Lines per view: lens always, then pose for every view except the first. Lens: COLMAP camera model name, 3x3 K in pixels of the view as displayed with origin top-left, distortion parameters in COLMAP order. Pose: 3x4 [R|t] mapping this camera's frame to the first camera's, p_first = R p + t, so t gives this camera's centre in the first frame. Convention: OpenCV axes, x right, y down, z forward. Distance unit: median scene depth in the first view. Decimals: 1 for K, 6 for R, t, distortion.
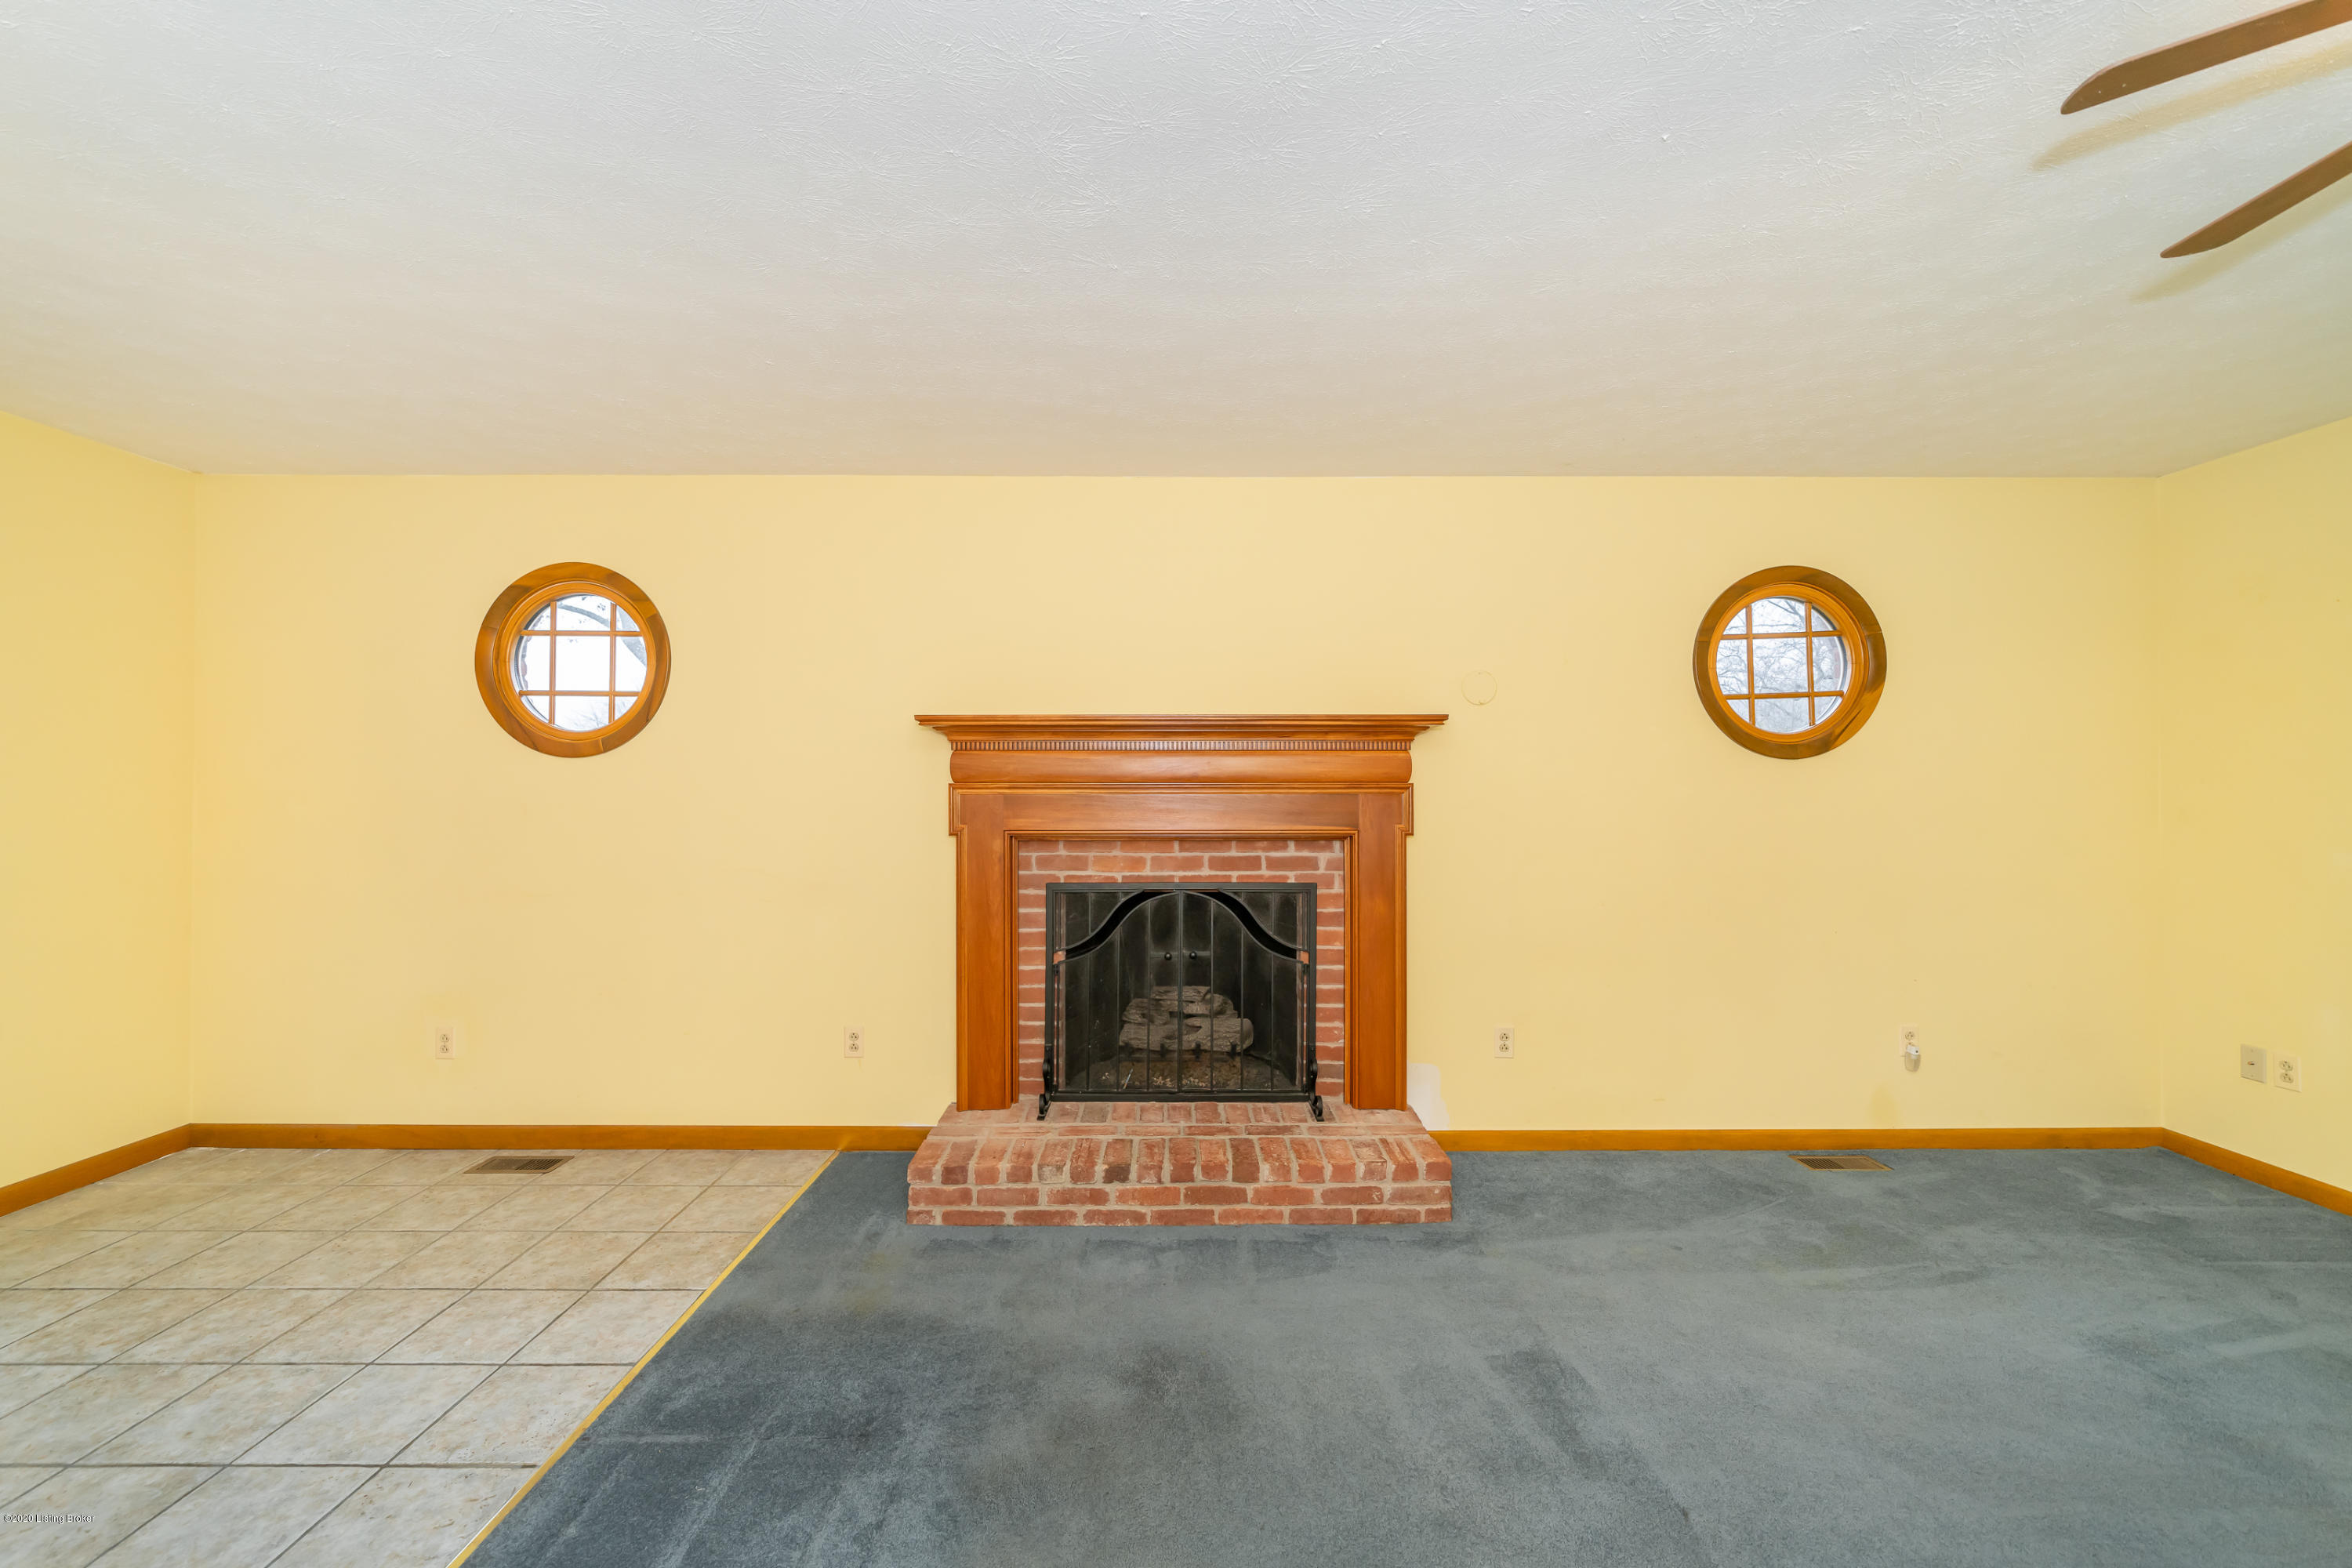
lens RADIAL K [[893.1, 0, 1172.3], [0, 893.1, 788.1], [0, 0, 1]] dist [-0.001783, 0.000324]
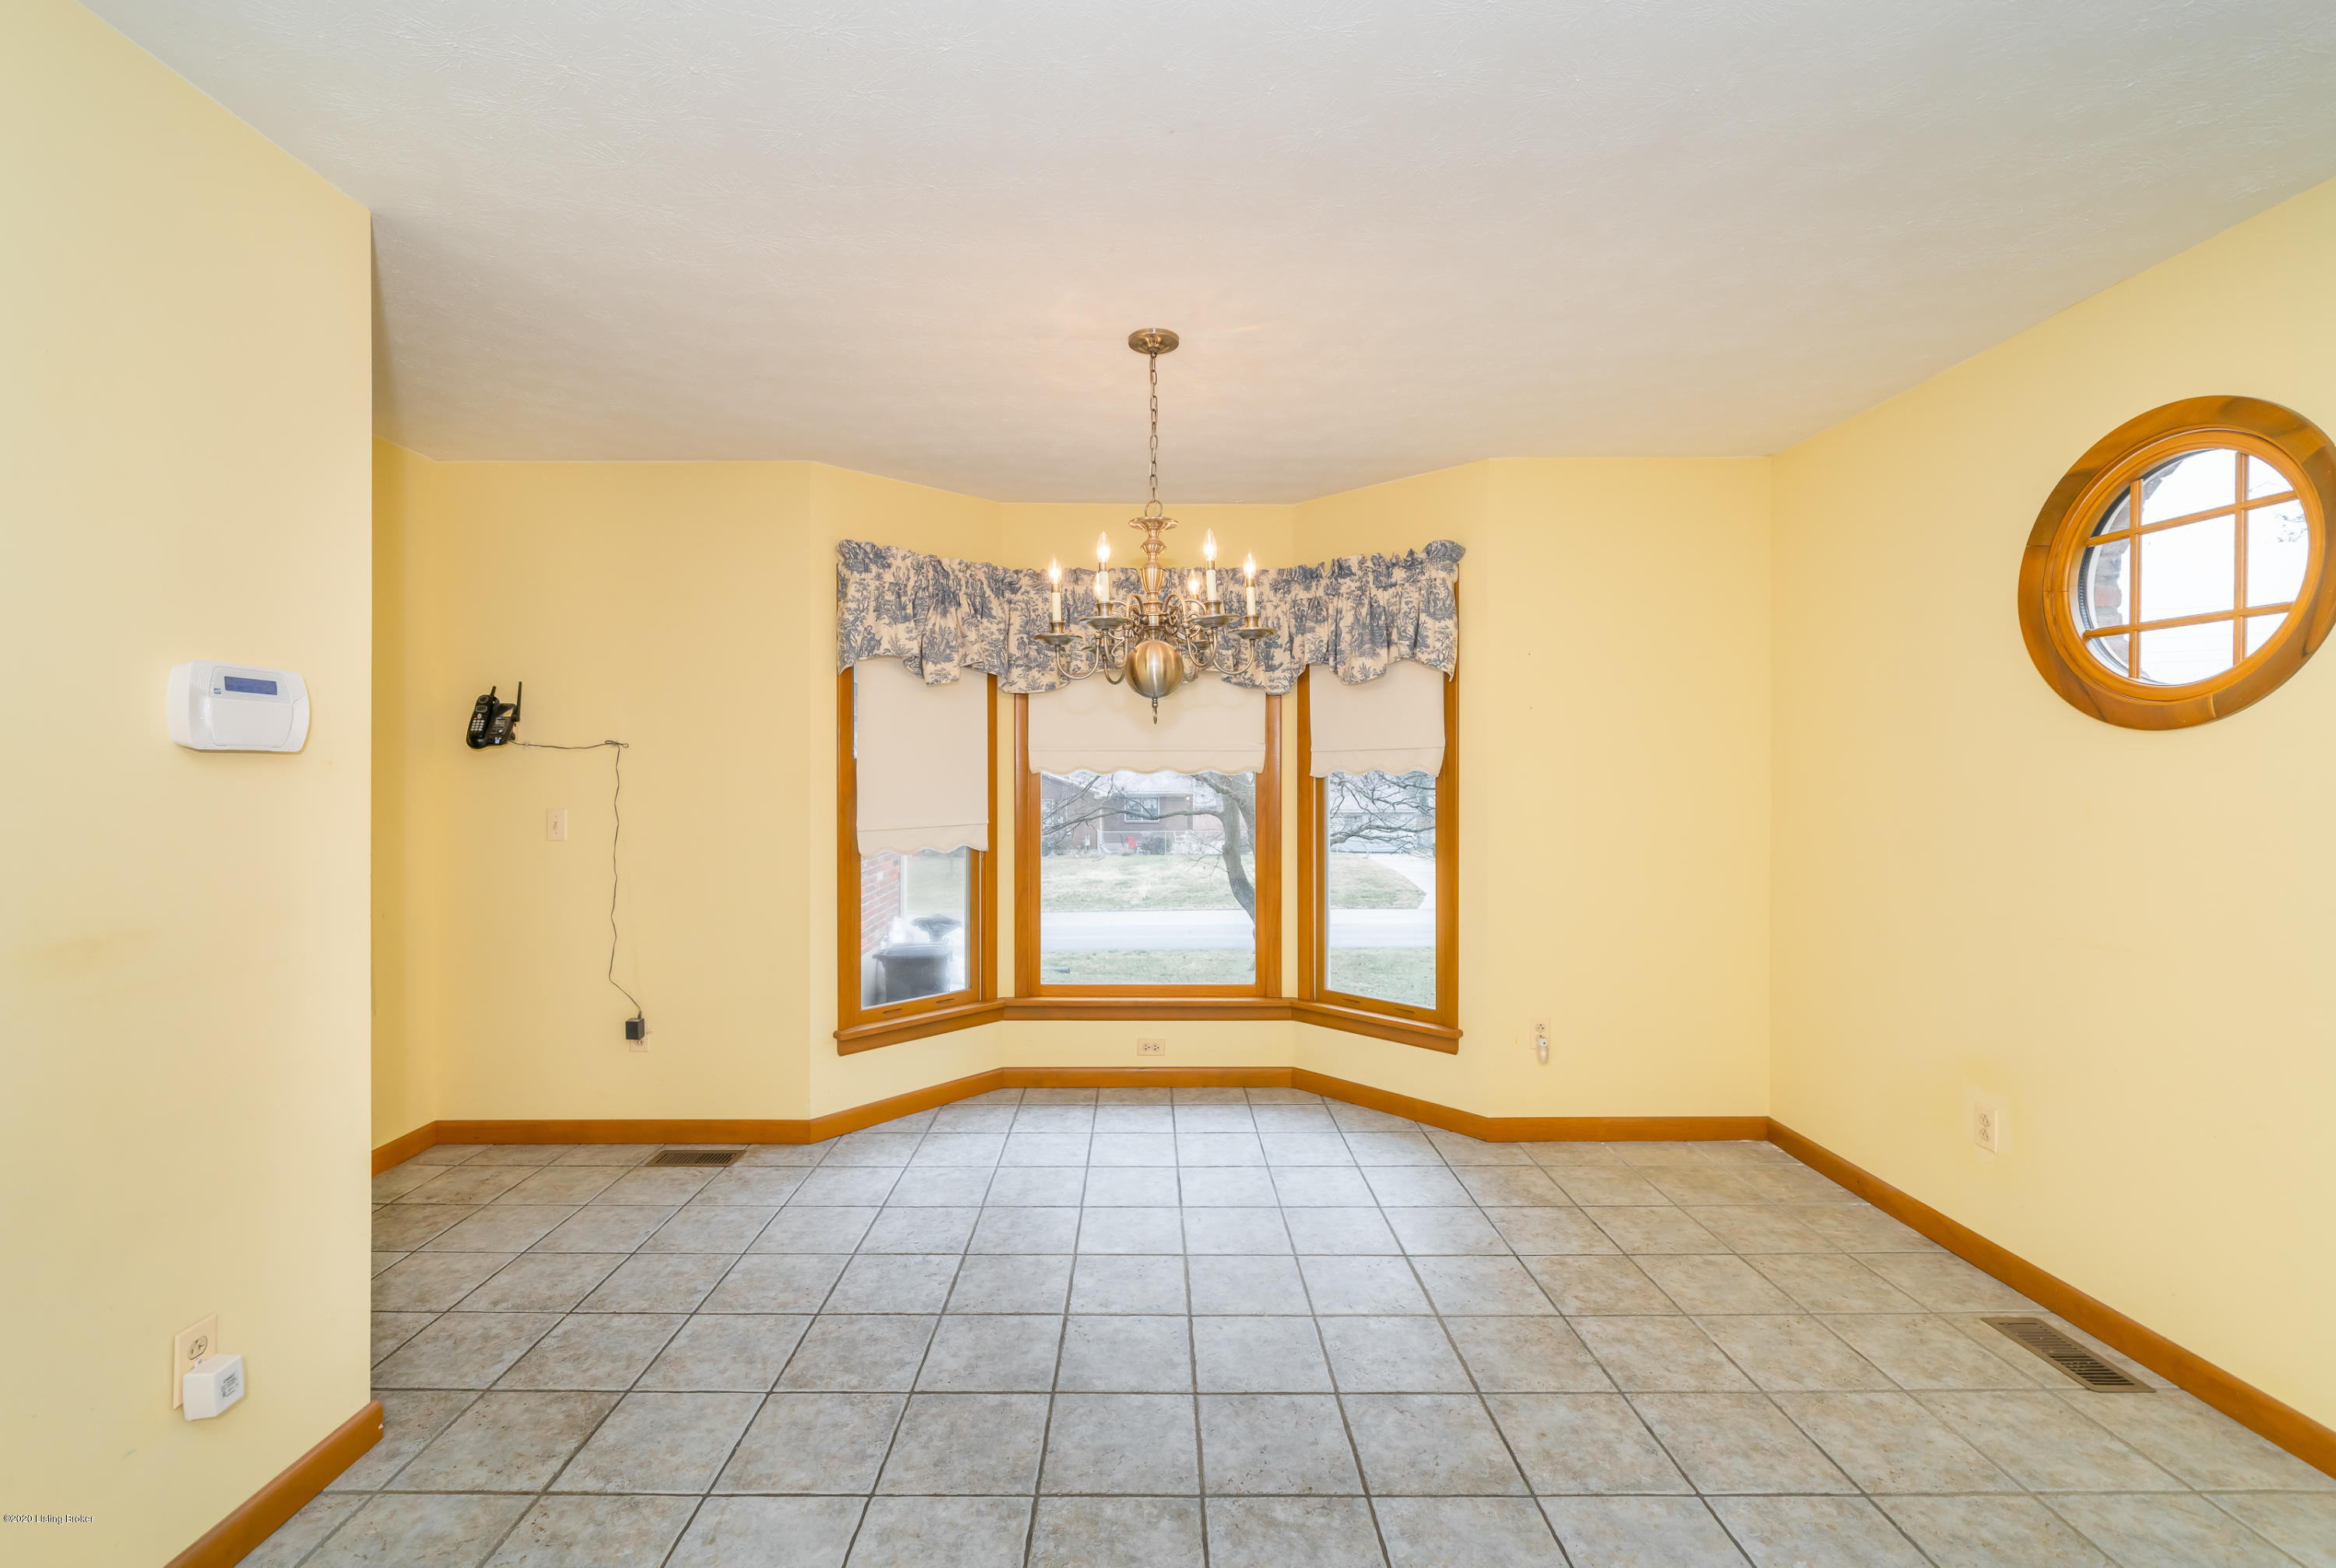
lens RADIAL K [[996.3, 0, 1146.0], [0, 996.3, 772.0], [0, 0, 1]] dist [0.001780, -0.000062]
pose [[0.000918, -0.000939, -0.999999, 0.004952], [0.005453, 0.999985, -0.000934, -0.009121], [0.999985, -0.005452, 0.000923, 0.319937]]
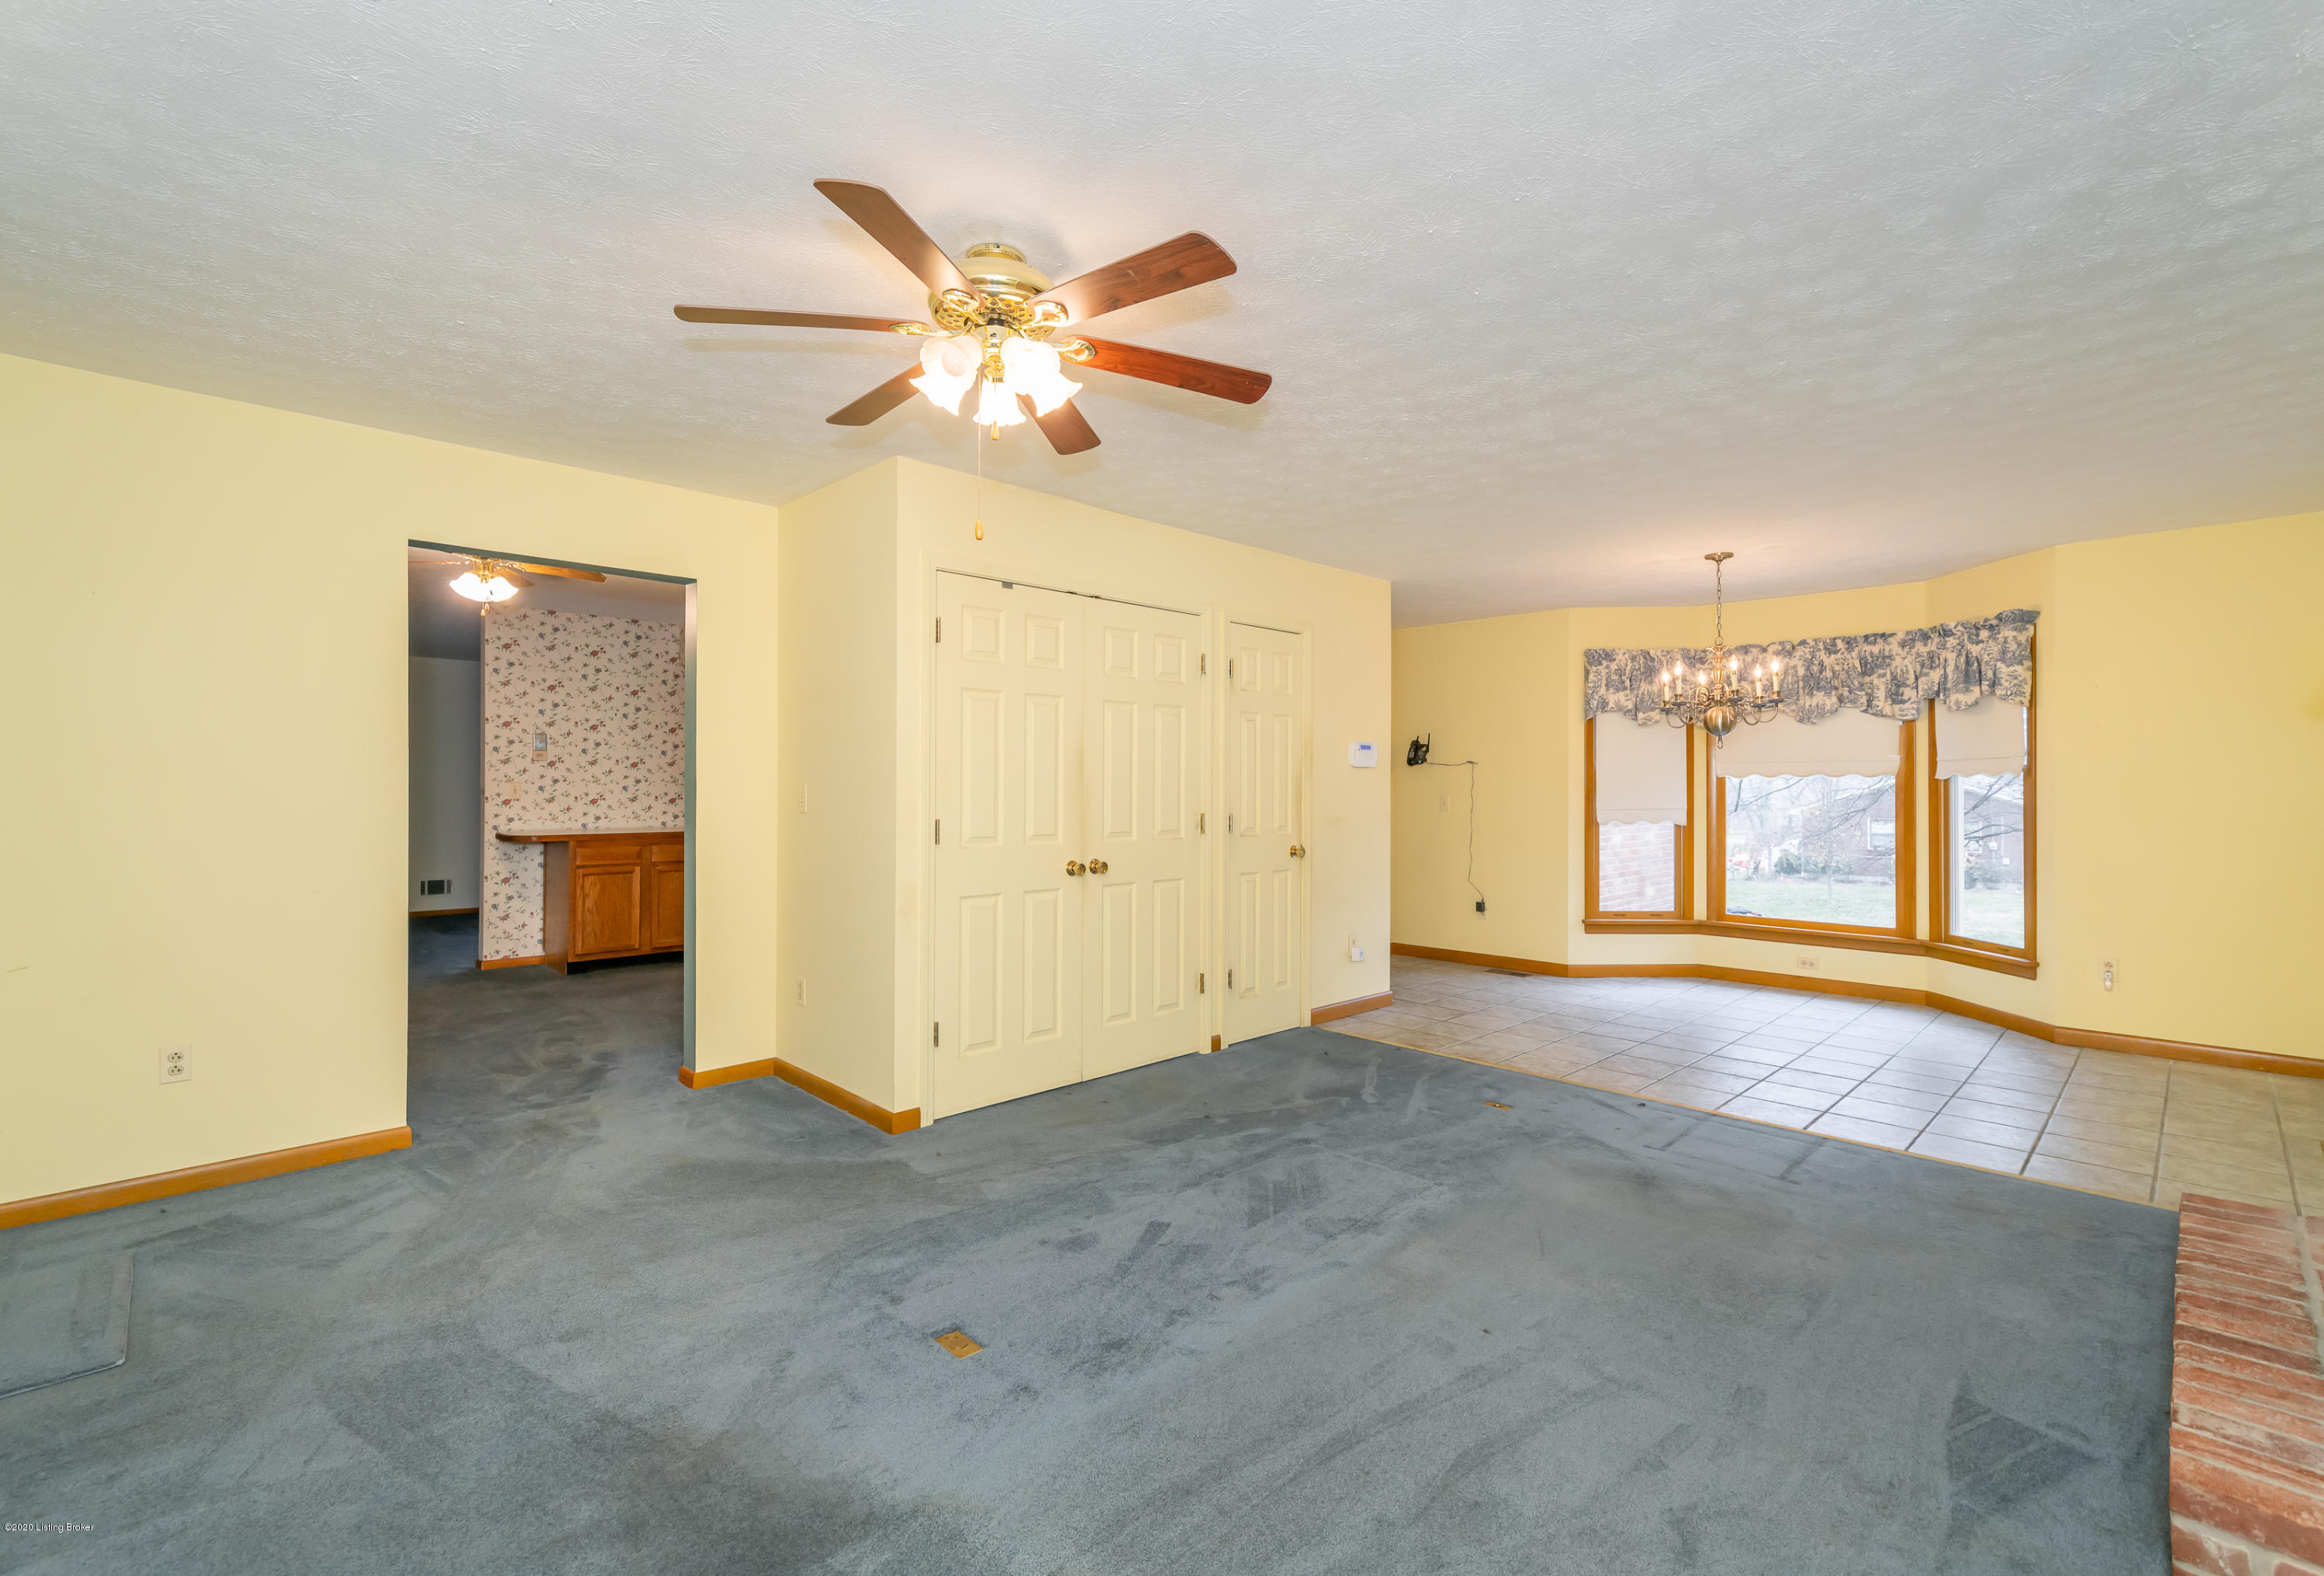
lens RADIAL K [[1010.2, 0, 1153.8], [0, 1010.2, 783.2], [0, 0, 1]] dist [0.001891, 0.000002]
pose [[-0.721244, -0.005190, -0.692661, 0.984507], [0.000013, 0.999972, -0.007507, 0.018612], [0.692681, -0.005423, -0.721224, 0.874544]]
